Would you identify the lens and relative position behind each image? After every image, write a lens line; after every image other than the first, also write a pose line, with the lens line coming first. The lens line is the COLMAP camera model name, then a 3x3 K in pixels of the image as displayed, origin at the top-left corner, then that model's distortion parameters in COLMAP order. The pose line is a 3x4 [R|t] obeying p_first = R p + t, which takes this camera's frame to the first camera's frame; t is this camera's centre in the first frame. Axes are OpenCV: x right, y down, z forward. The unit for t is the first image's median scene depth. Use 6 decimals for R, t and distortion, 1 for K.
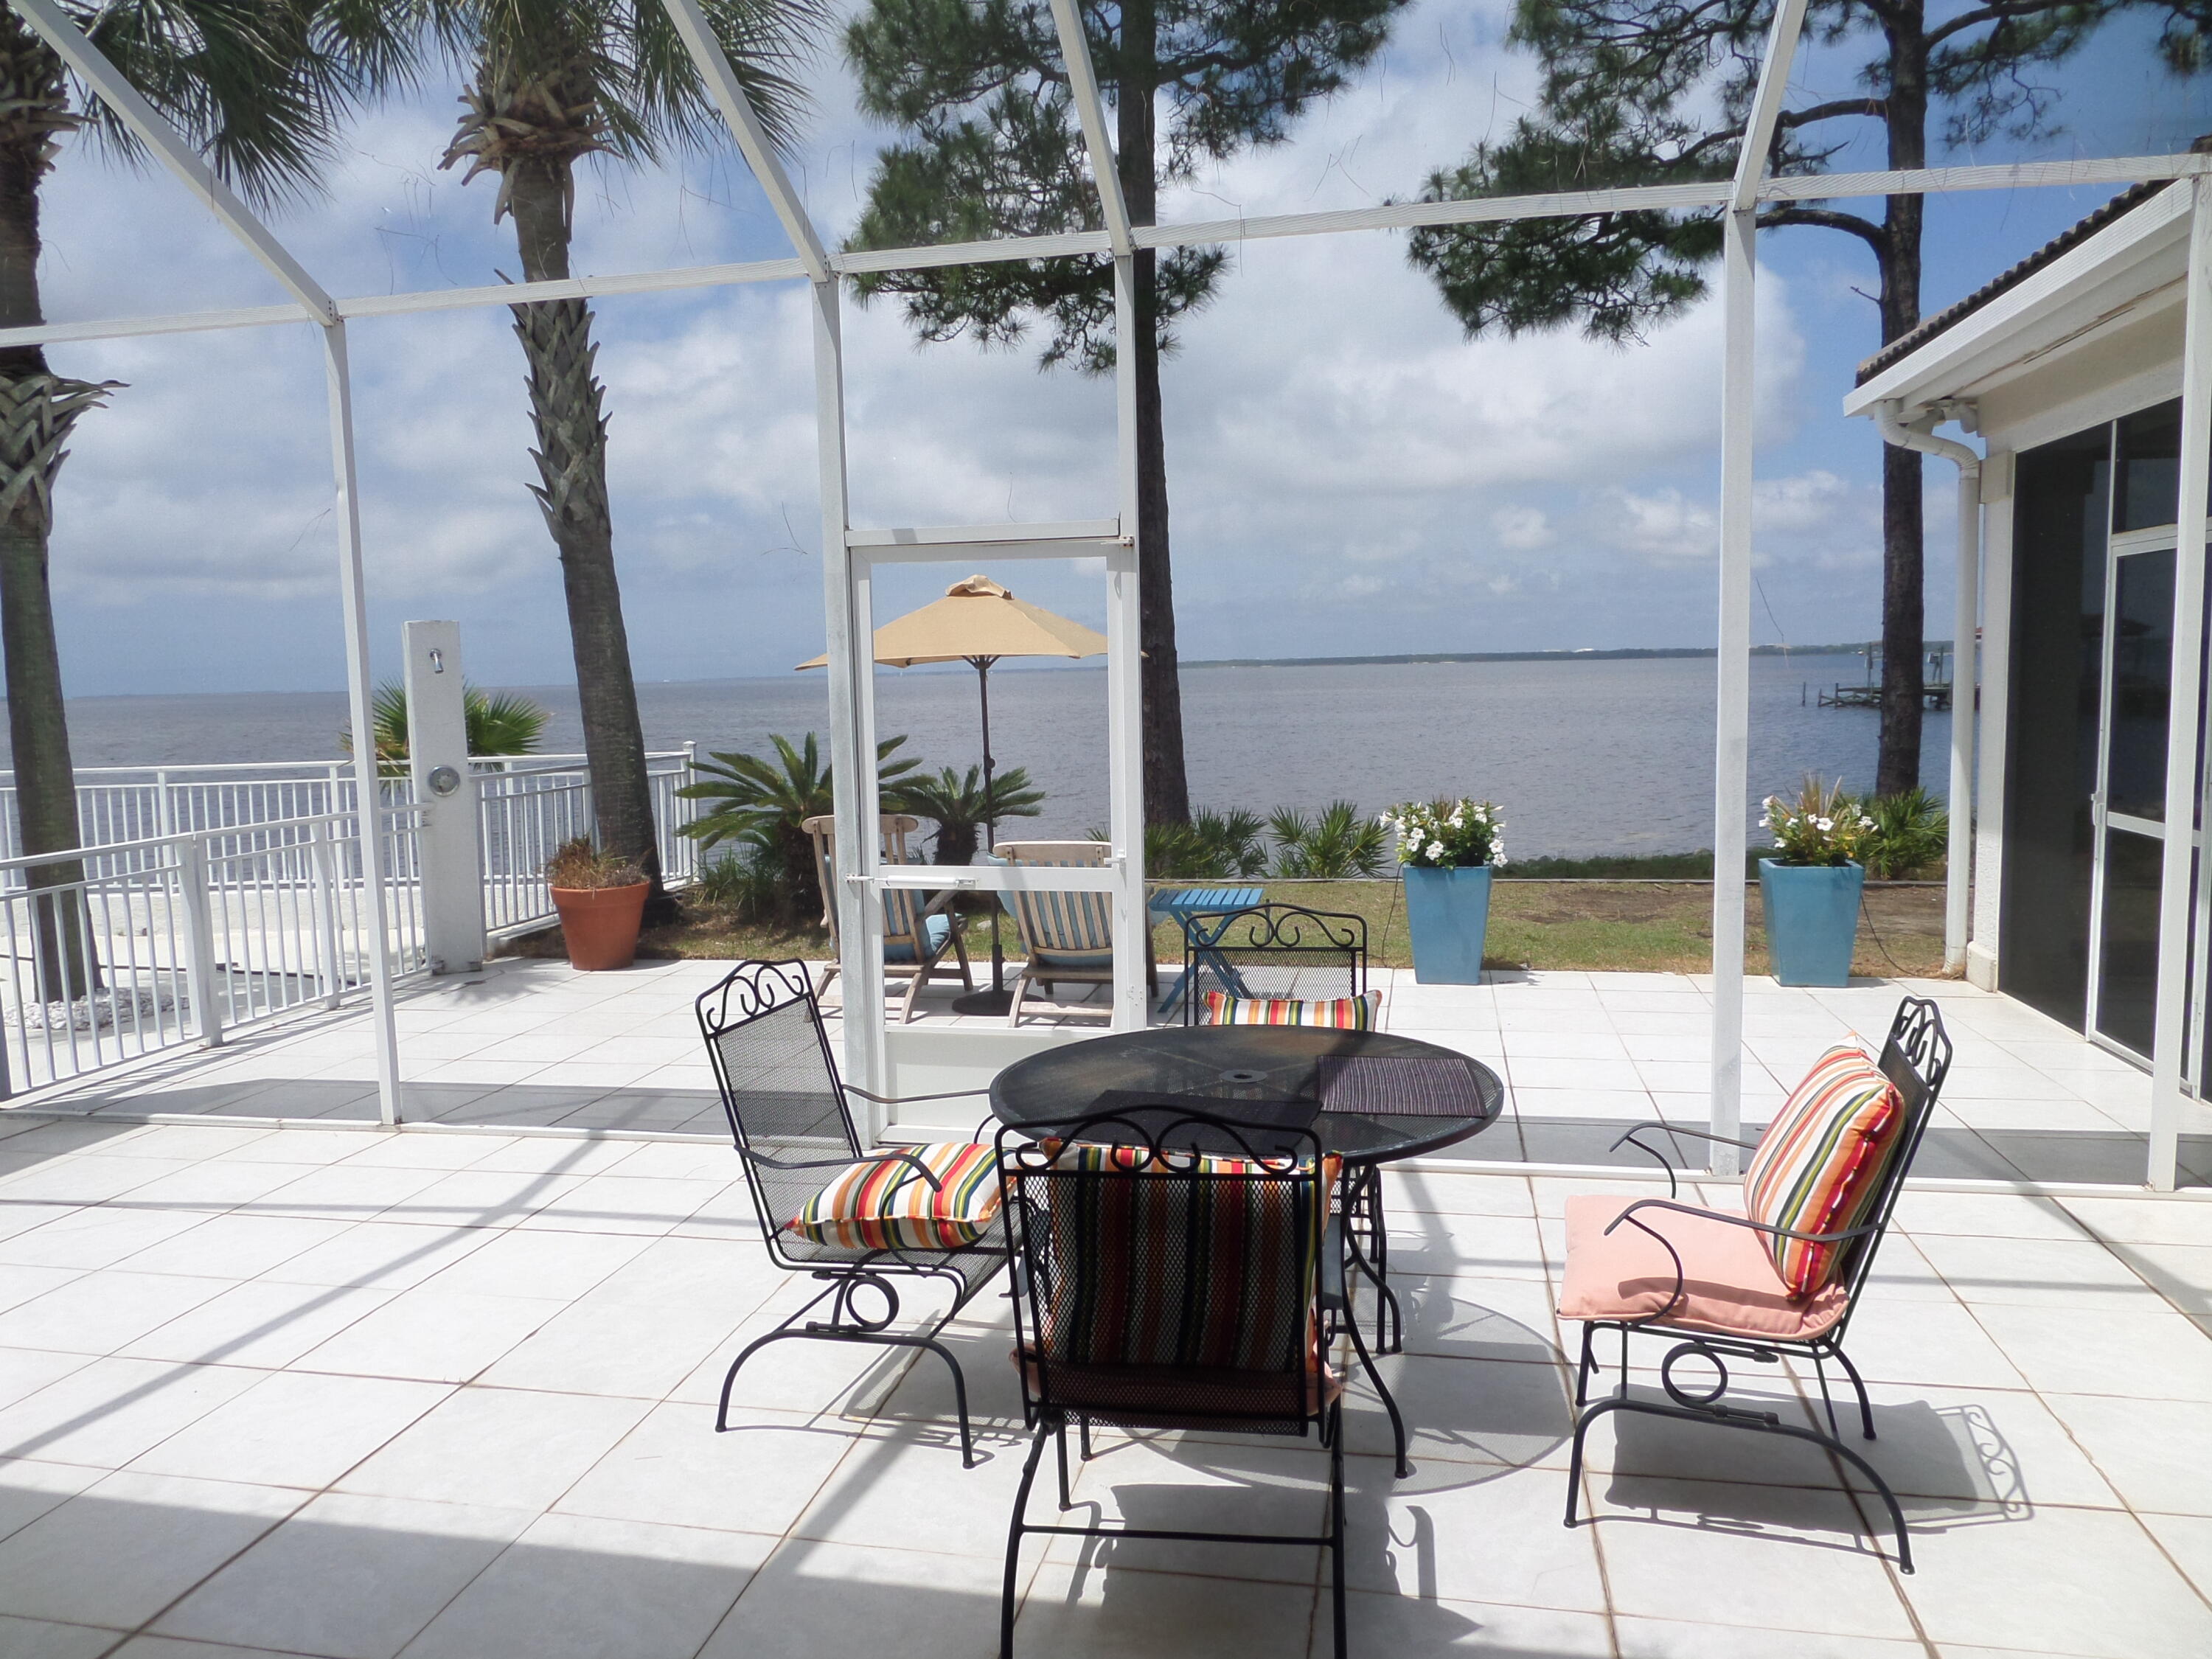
lens RADIAL K [[1600.5, 0, 1098.1], [0, 1600.5, 828.0], [0, 0, 1]] dist [-0.026403, 0.010267]
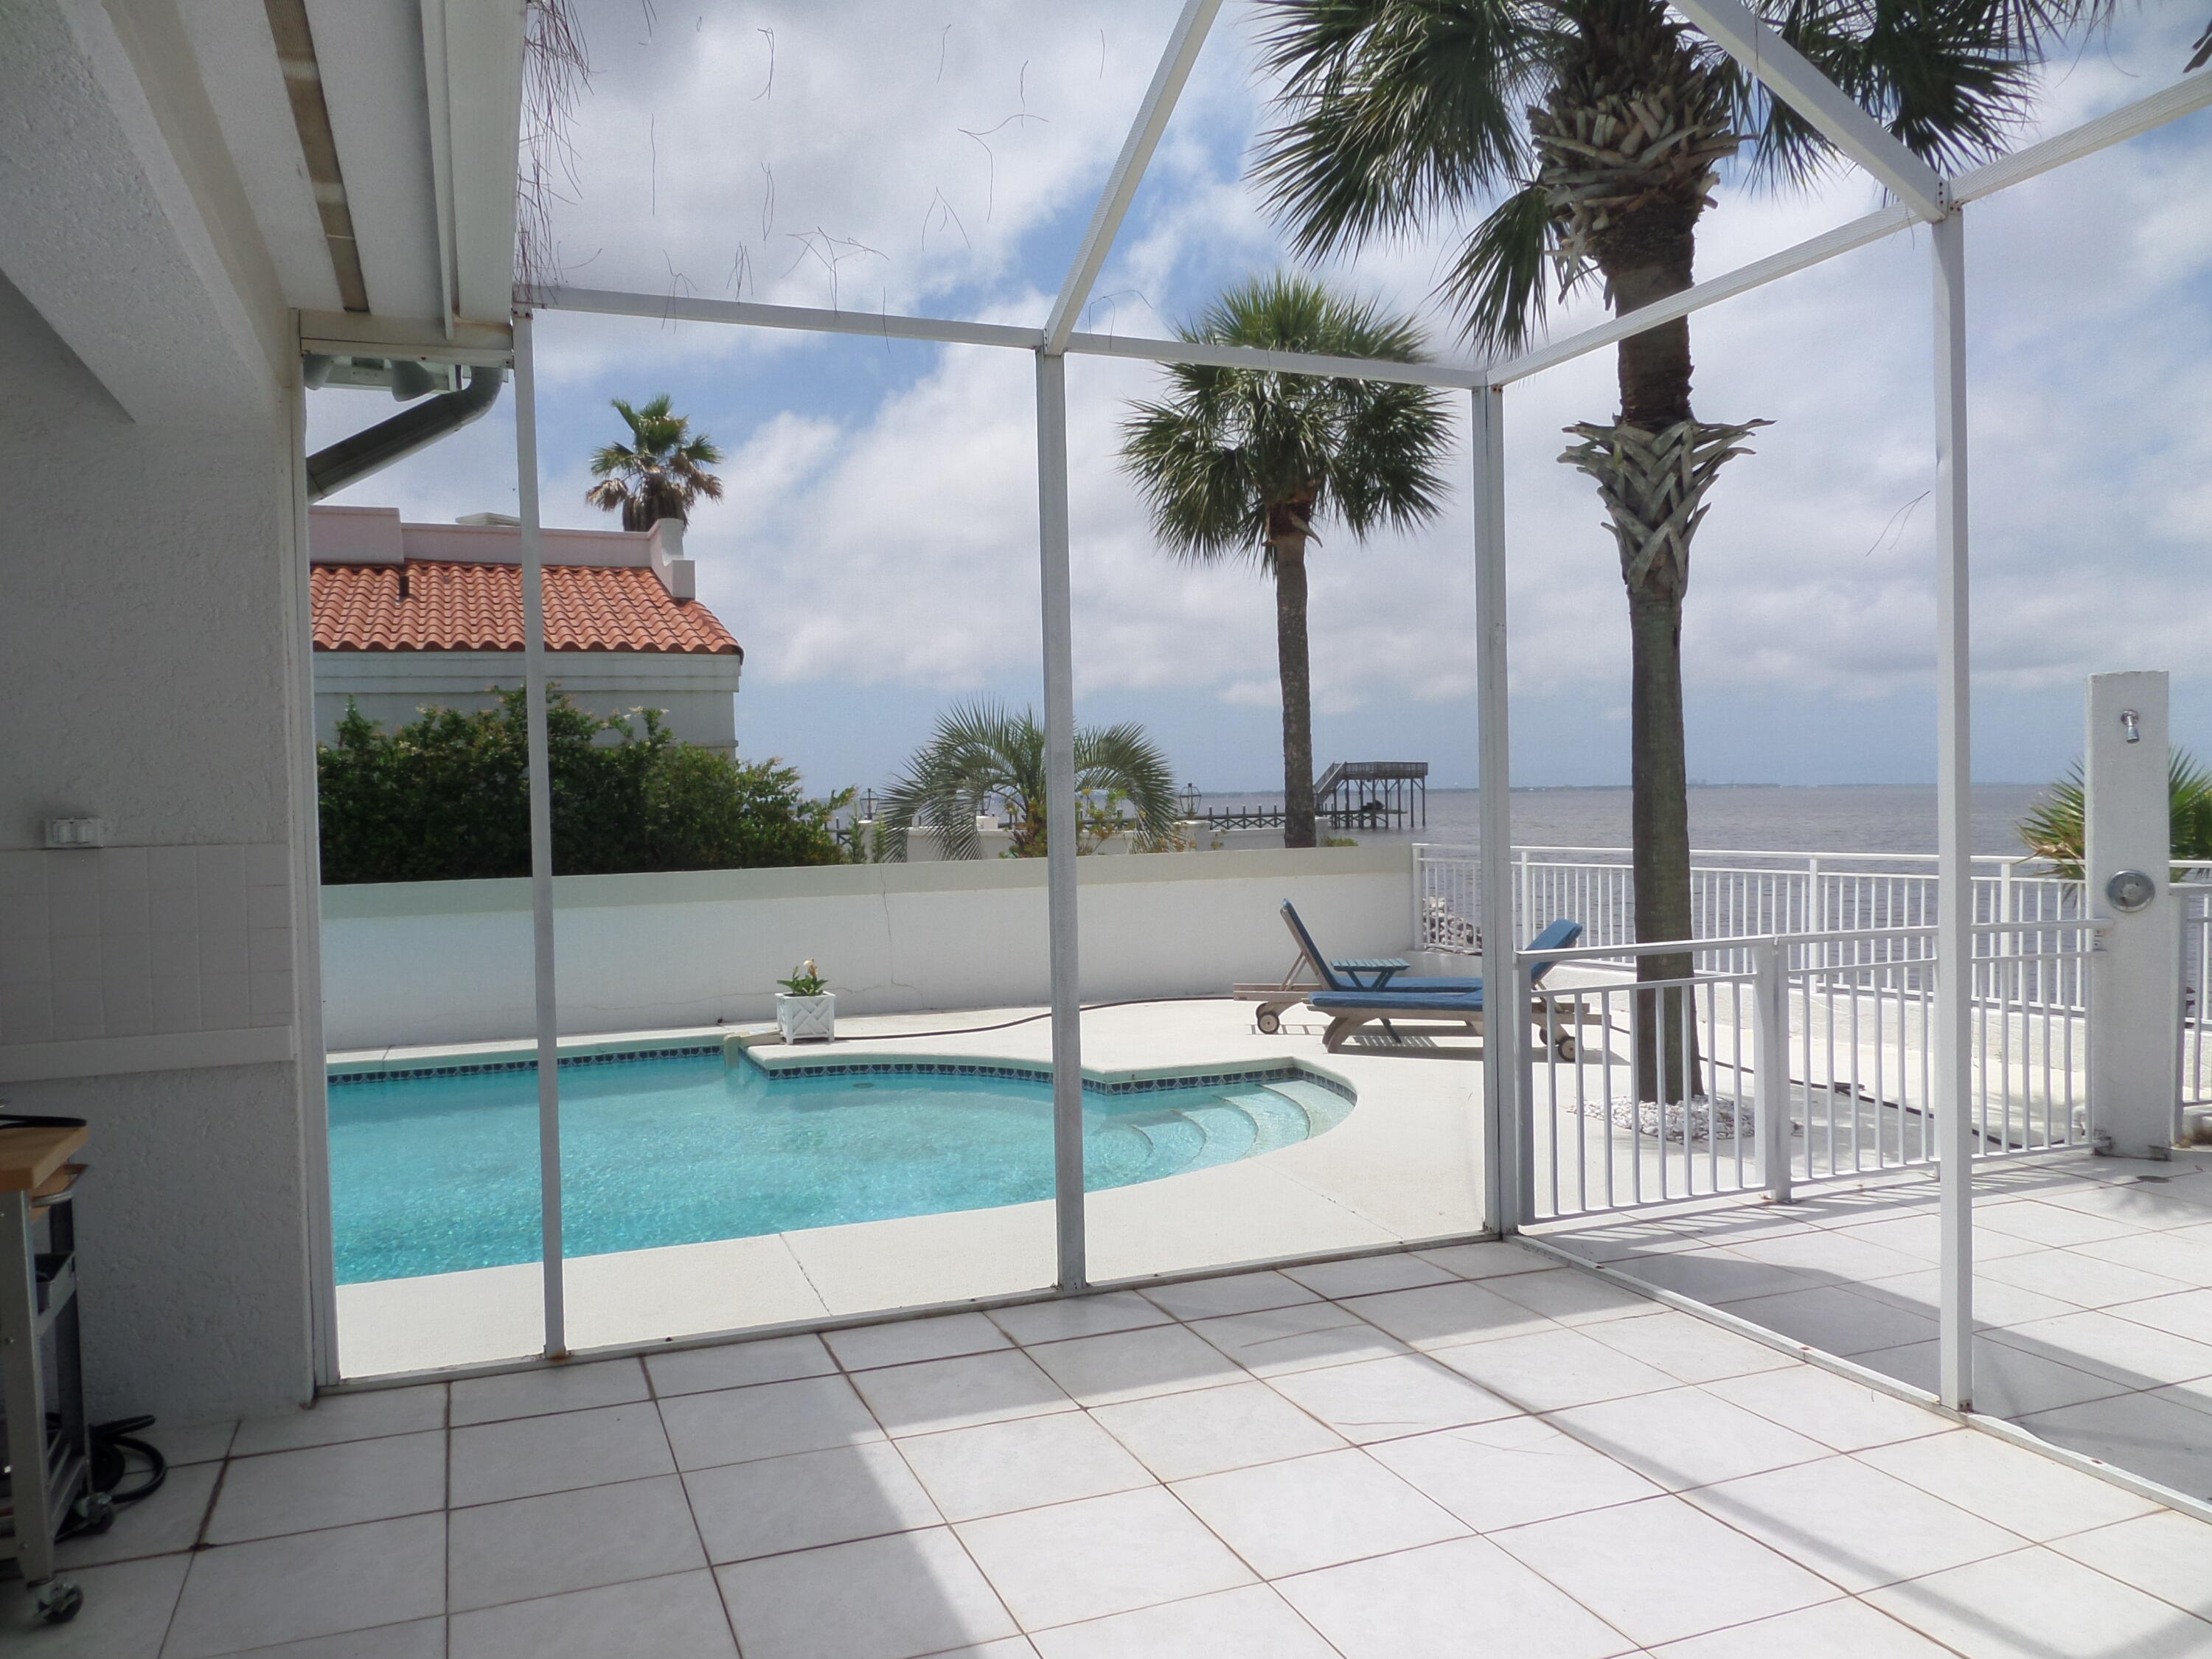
lens RADIAL K [[1600.5, 0, 1098.1], [0, 1600.5, 828.0], [0, 0, 1]] dist [-0.026403, 0.010267]
pose [[0.542750, 0.034537, -0.839184, -0.063901], [-0.082154, 0.996546, -0.012121, -0.011451], [0.835867, 0.075522, 0.543712, 0.223697]]
